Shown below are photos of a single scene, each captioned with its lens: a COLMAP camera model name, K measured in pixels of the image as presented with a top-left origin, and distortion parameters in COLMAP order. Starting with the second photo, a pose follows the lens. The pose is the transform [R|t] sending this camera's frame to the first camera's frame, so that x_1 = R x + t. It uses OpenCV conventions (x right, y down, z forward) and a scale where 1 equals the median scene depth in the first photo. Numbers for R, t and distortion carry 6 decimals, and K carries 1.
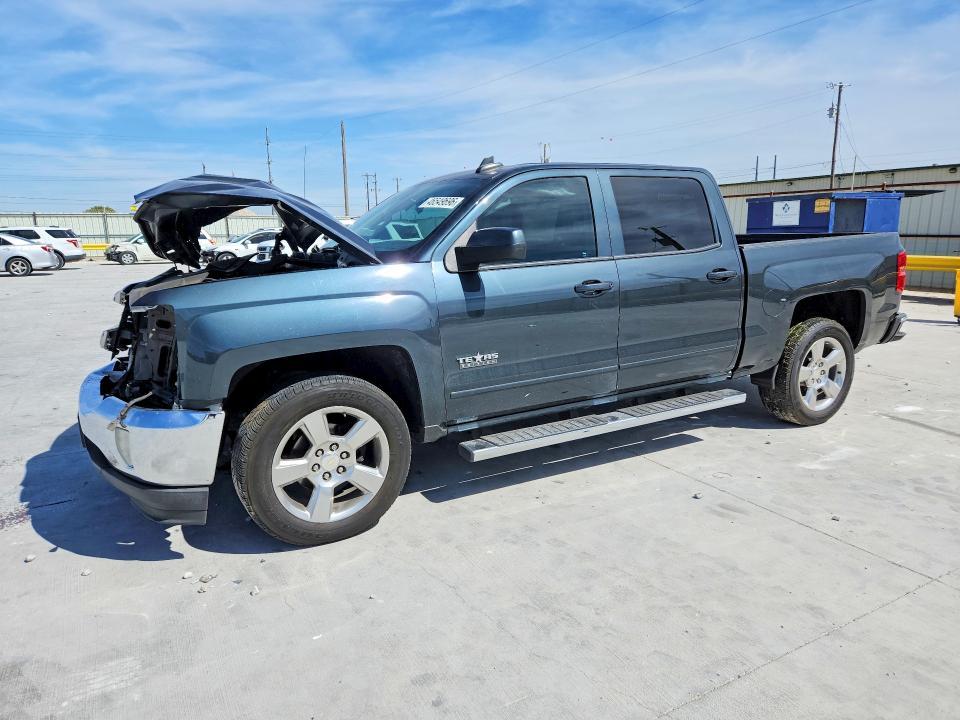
lens RADIAL K [[636.3, 0, 481.0], [0, 636.3, 346.8], [0, 0, 1]] dist [0.015364, -0.000305]
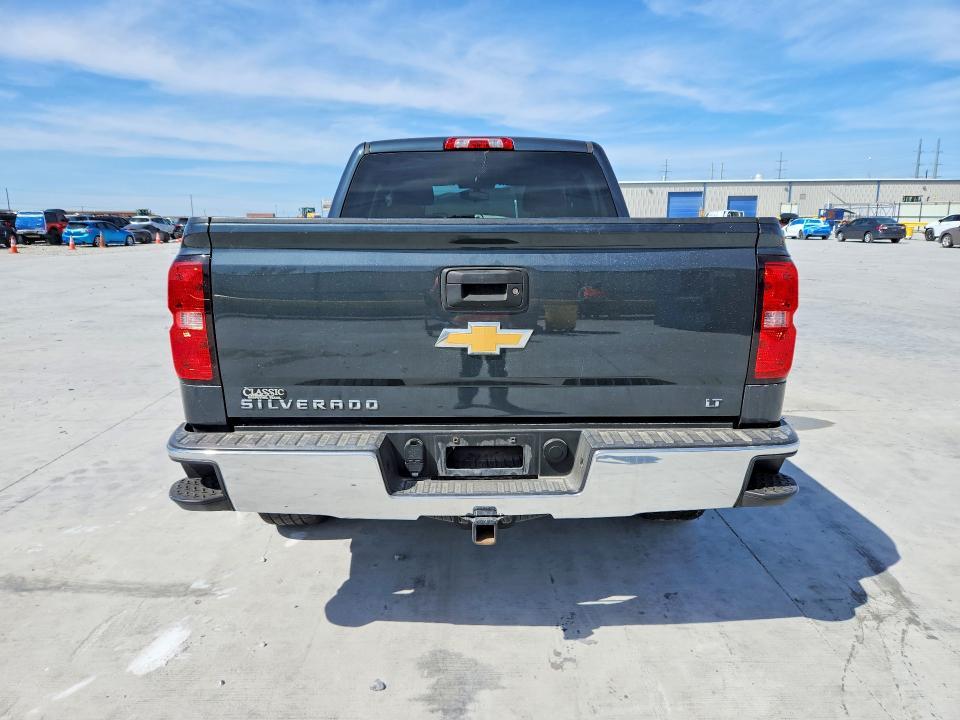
lens RADIAL K [[643.5, 0, 482.4], [0, 643.5, 358.5], [0, 0, 1]] dist [0.056550, -0.049309]
pose [[-0.476358, 0.187578, -0.859010, 1.109787], [-0.148450, 0.945795, 0.288851, -0.282417], [0.866629, 0.265116, -0.422691, 1.620980]]
